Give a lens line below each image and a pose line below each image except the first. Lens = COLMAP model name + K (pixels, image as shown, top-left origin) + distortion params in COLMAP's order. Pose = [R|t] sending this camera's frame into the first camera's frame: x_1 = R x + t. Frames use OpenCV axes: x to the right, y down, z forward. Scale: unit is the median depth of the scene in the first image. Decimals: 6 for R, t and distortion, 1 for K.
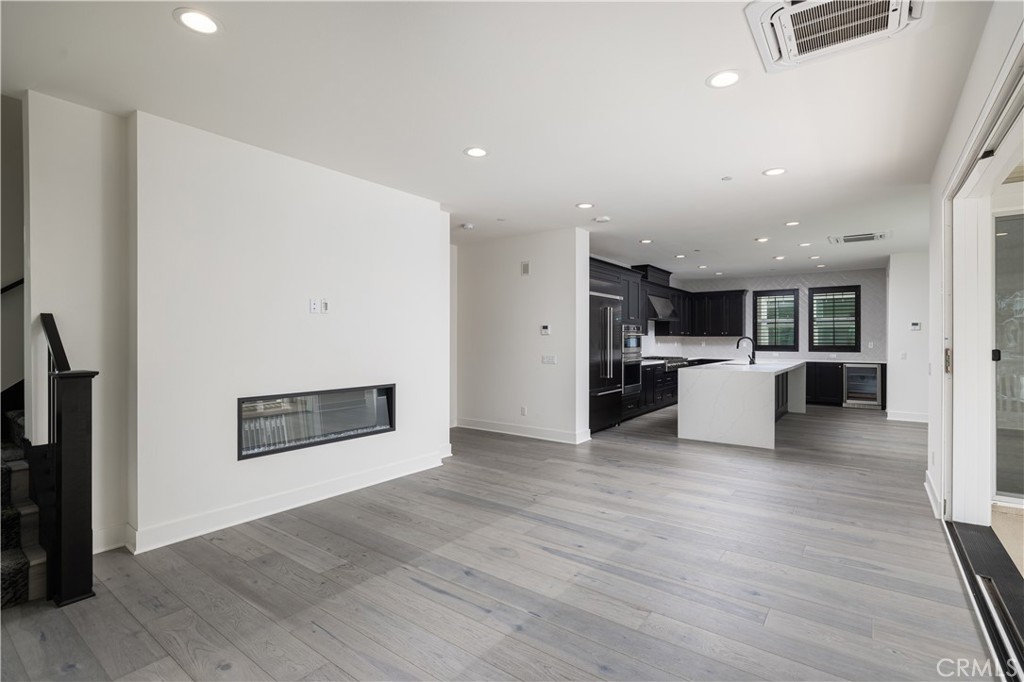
lens RADIAL K [[488.3, 0, 513.1], [0, 488.3, 343.6], [0, 0, 1]] dist [-0.008584, 0.001749]
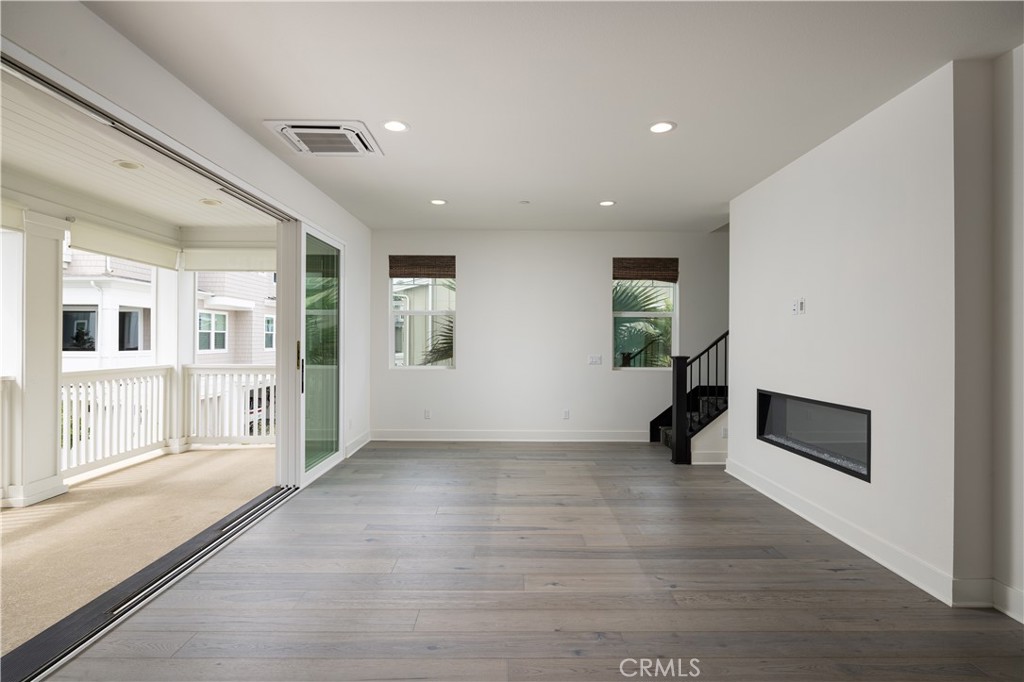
lens RADIAL K [[510.2, 0, 509.3], [0, 510.2, 341.1], [0, 0, 1]] dist [0.000708, -0.000422]
pose [[-0.799636, -0.002632, -0.600480, 0.322451], [-0.011994, 0.999861, 0.011589, -0.008046], [0.600366, 0.016469, -0.799556, 0.728376]]
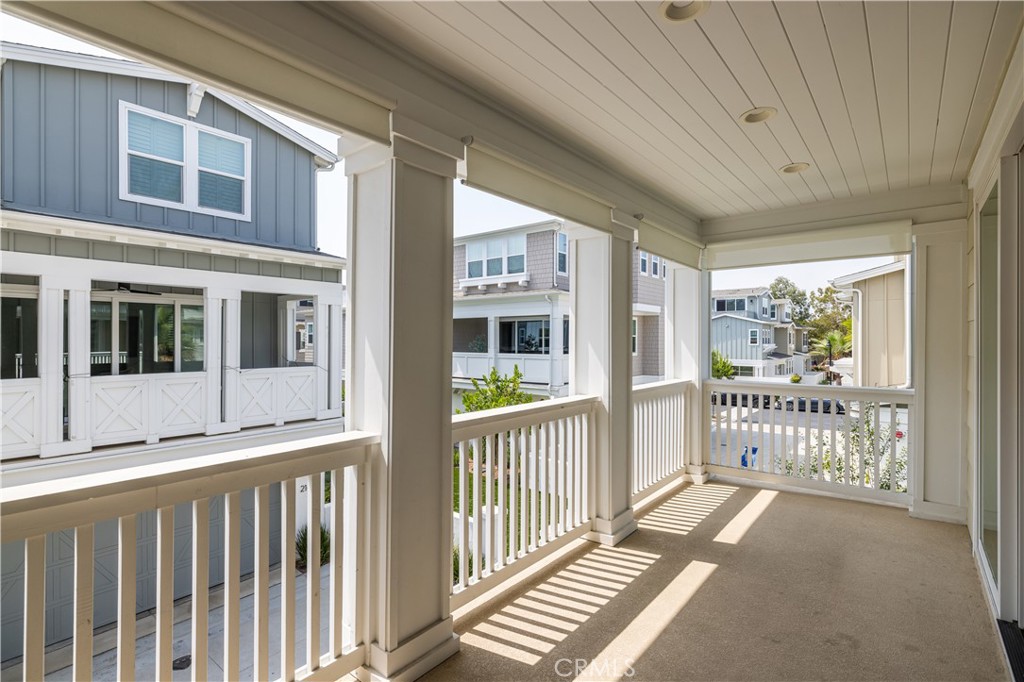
lens RADIAL K [[488.3, 0, 507.0], [0, 488.3, 339.1], [0, 0, 1]] dist [-0.008584, 0.001749]
pose [[-0.998698, -0.001327, 0.050999, 0.485744], [-0.000860, 0.999957, 0.009183, -0.016687], [-0.051009, 0.009128, -0.998656, 0.441208]]
